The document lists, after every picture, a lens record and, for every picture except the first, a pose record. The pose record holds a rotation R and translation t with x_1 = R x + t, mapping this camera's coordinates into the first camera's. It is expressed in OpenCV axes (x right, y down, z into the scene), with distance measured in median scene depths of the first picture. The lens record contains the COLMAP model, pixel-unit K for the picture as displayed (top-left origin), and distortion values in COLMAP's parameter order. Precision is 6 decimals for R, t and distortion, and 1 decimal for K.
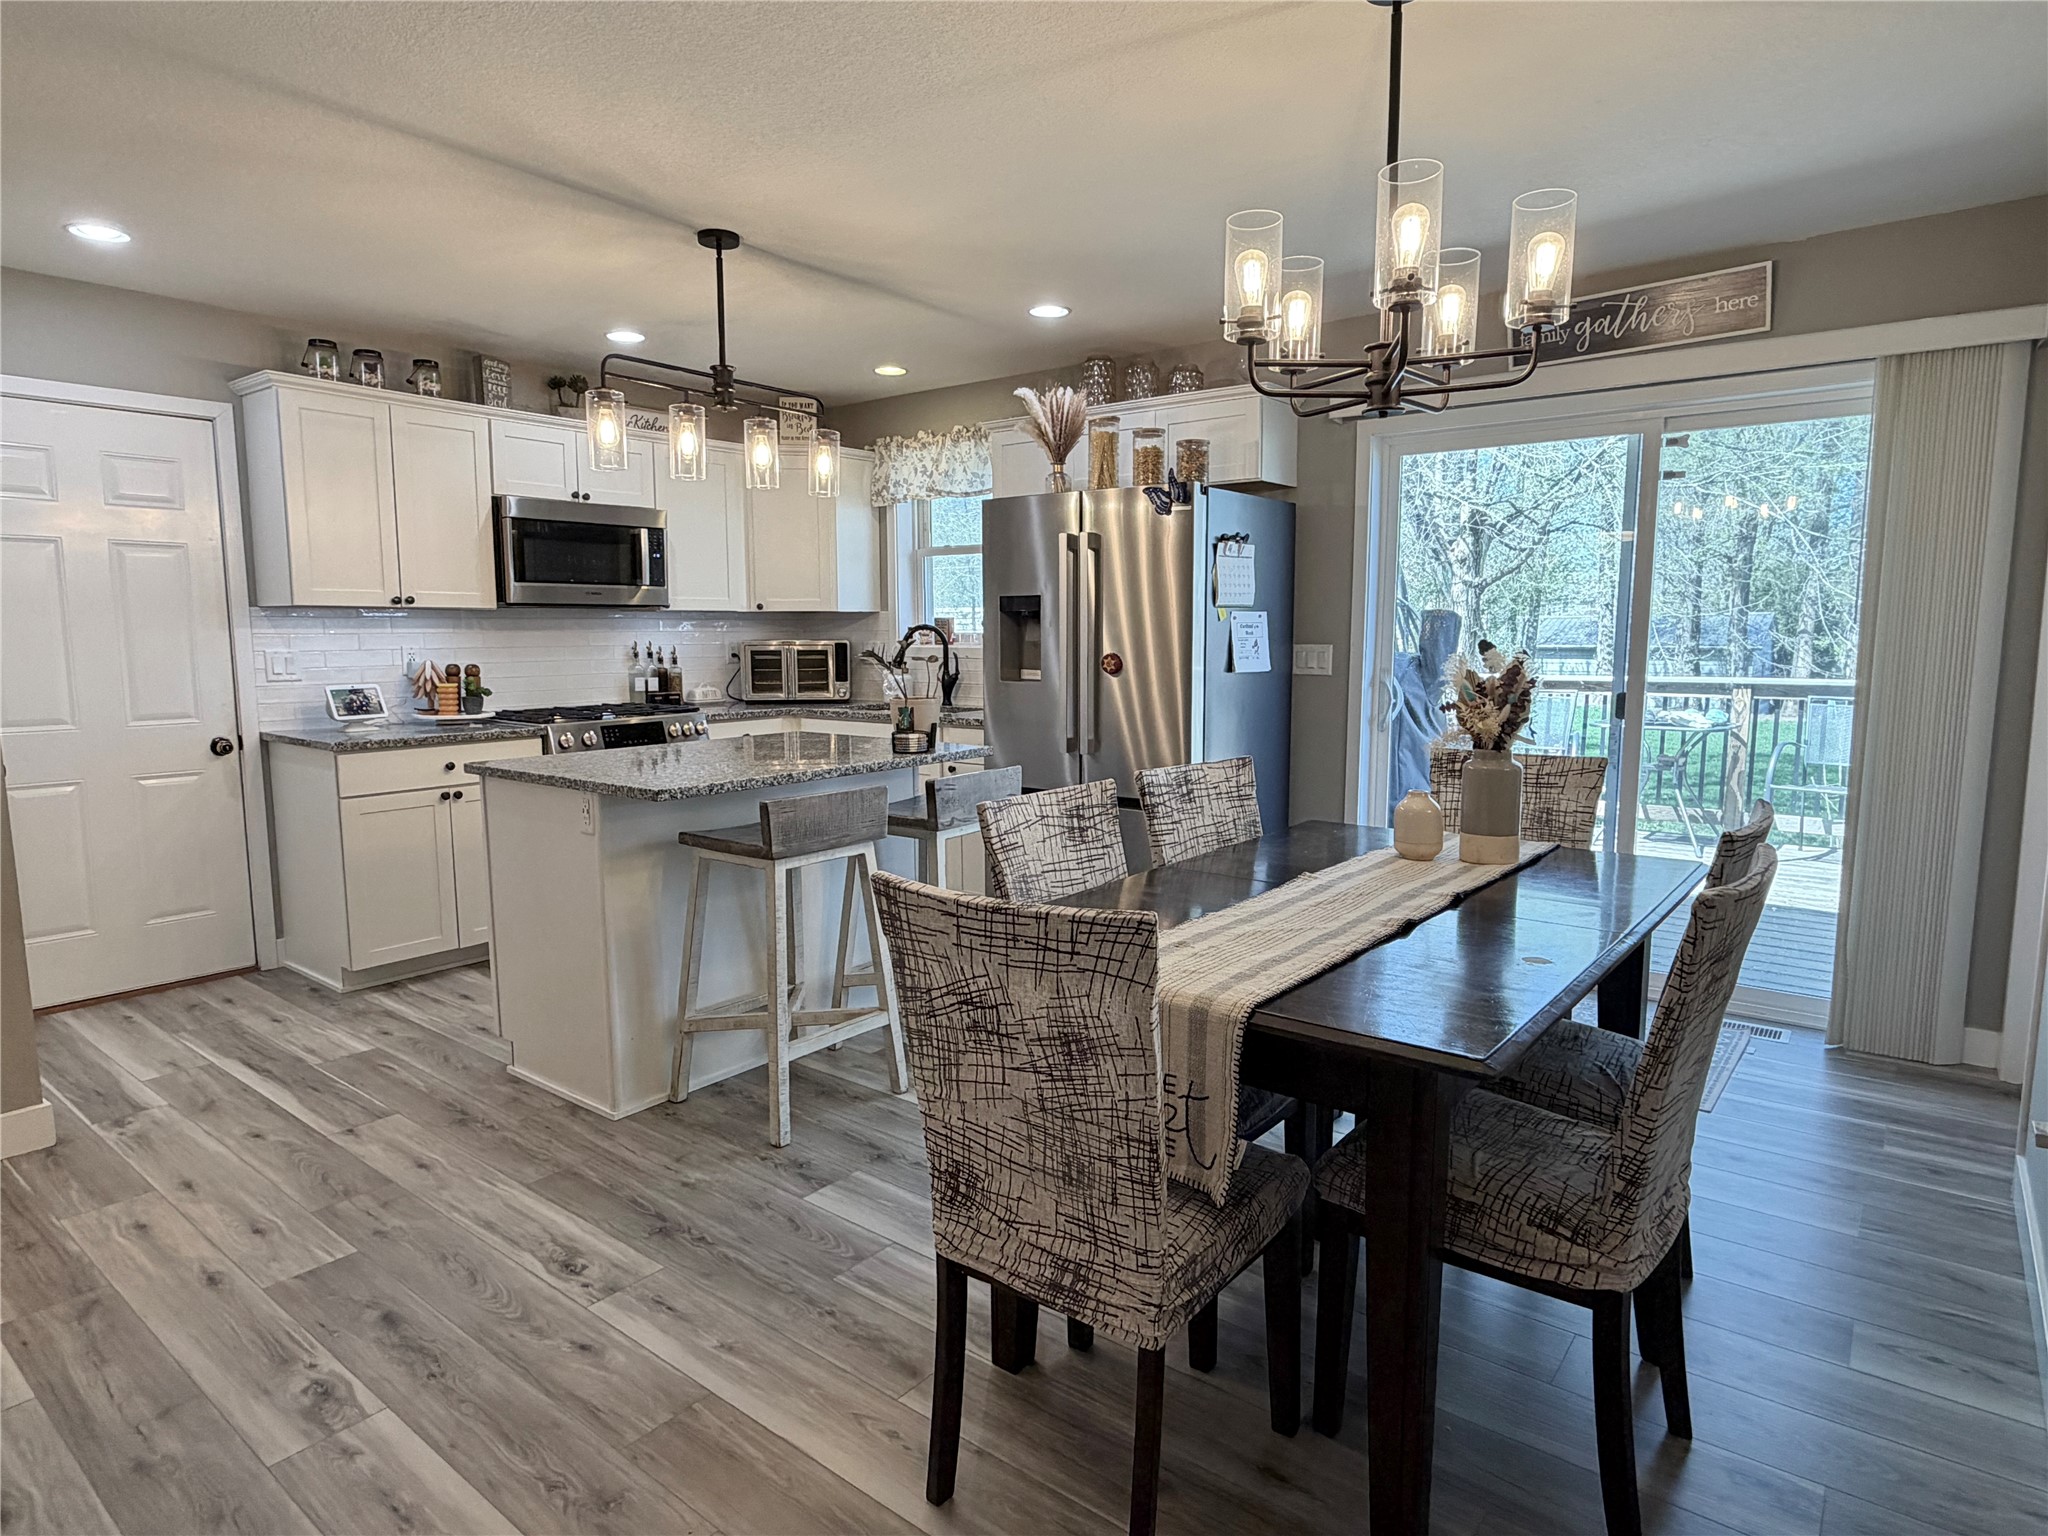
lens RADIAL K [[1142.6, 0, 1025.7], [0, 1142.6, 766.7], [0, 0, 1]] dist [-0.002237, 0.000304]
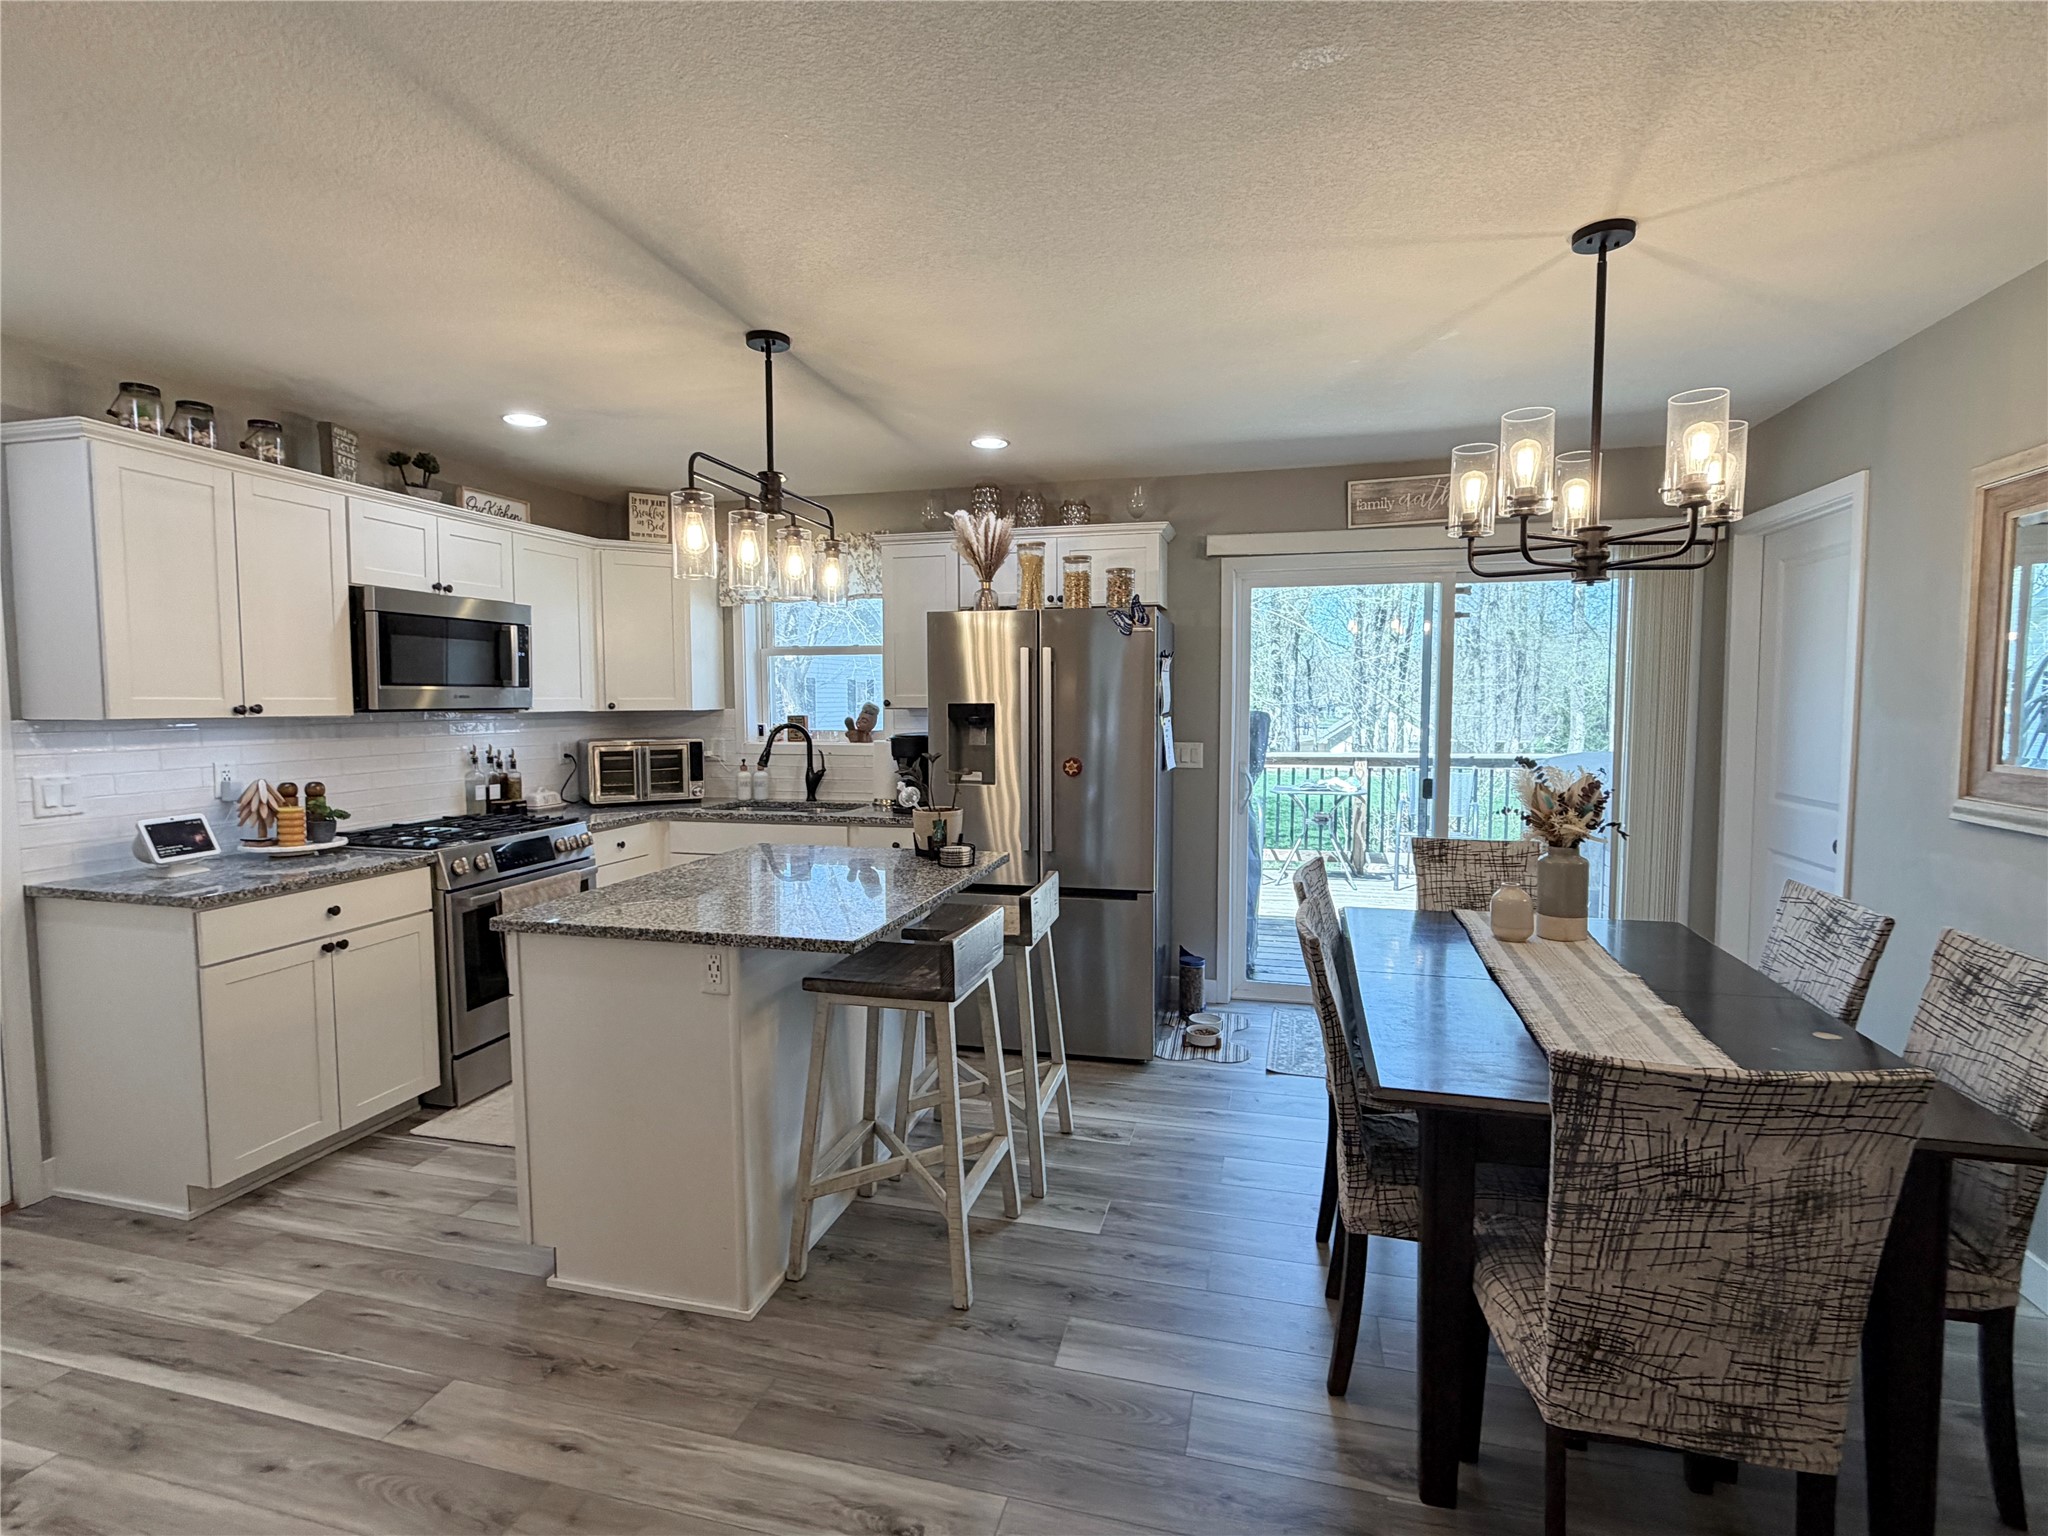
lens RADIAL K [[981.3, 0, 1028.7], [0, 981.3, 768.6], [0, 0, 1]] dist [0.000634, -0.001001]
pose [[0.918361, -0.027582, 0.394781, -0.325308], [0.047941, 0.997975, -0.041798, -0.050037], [-0.392829, 0.057311, 0.917824, 0.148947]]
